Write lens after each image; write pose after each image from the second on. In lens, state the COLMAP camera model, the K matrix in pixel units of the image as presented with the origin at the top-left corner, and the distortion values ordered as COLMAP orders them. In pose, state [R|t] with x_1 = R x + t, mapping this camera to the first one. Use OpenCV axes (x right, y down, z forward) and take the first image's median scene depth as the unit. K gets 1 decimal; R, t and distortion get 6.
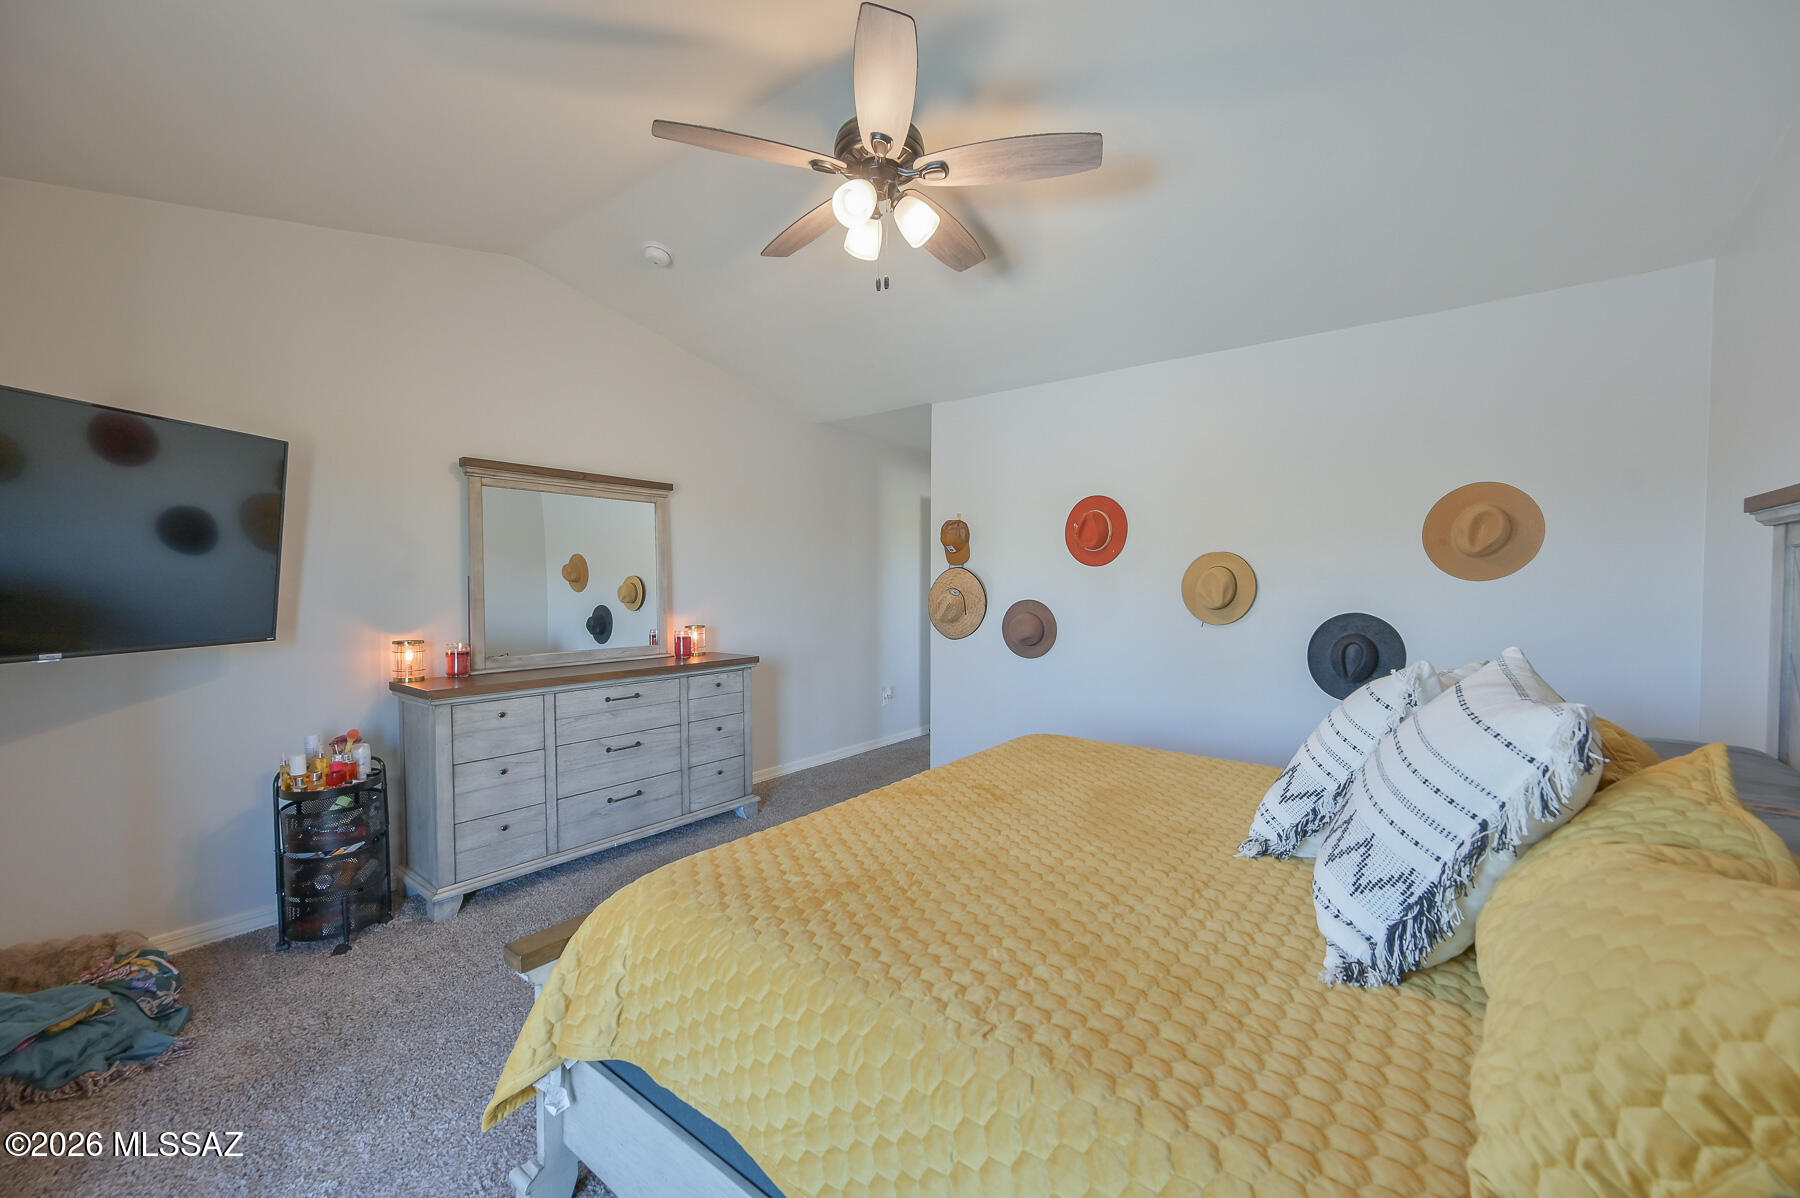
lens RADIAL K [[707.0, 0, 899.9], [0, 707.0, 603.5], [0, 0, 1]] dist [-0.002211, 0.000211]
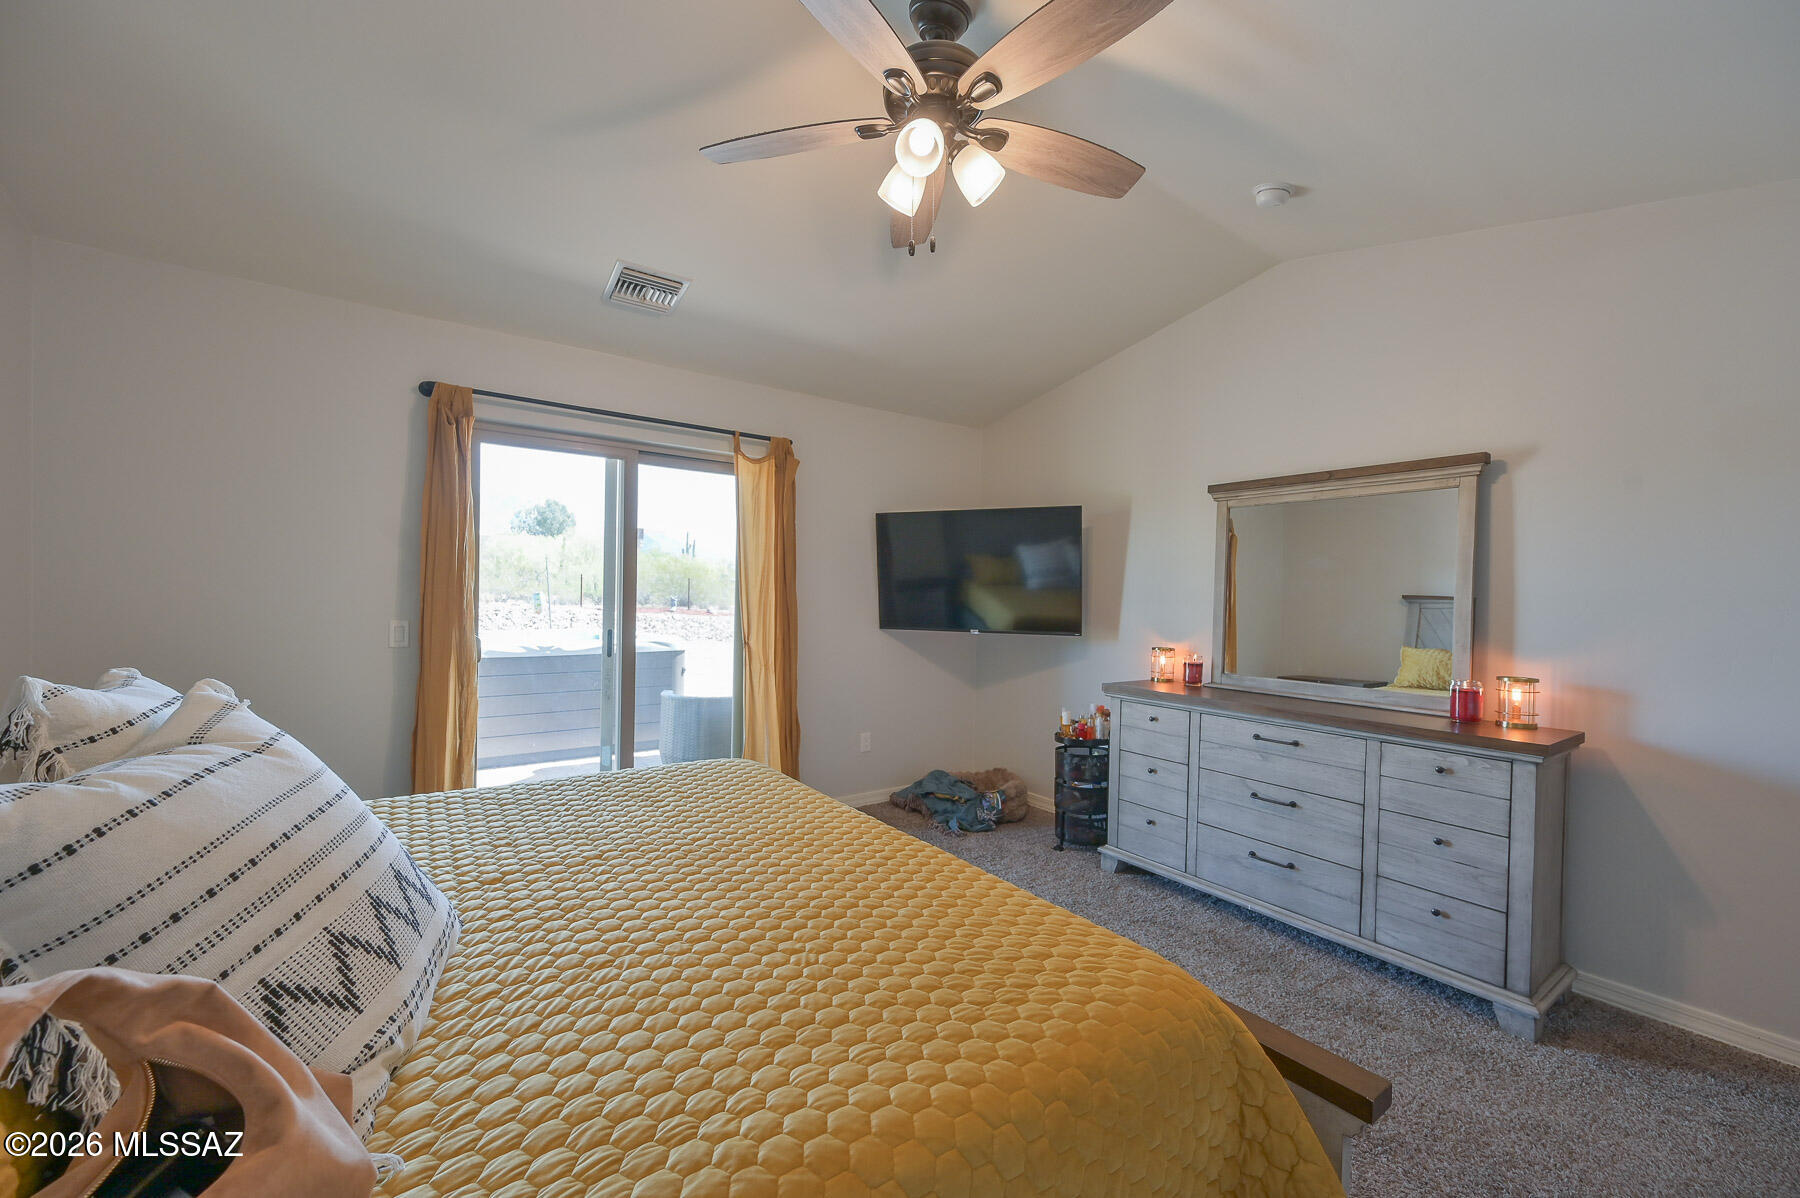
lens RADIAL K [[707.0, 0, 899.9], [0, 707.0, 603.5], [0, 0, 1]] dist [-0.002211, 0.000211]
pose [[-0.286724, -0.002481, -0.958010, 0.526424], [-0.055261, 0.998374, 0.013954, -0.014512], [0.956418, 0.056941, -0.286395, 0.797391]]
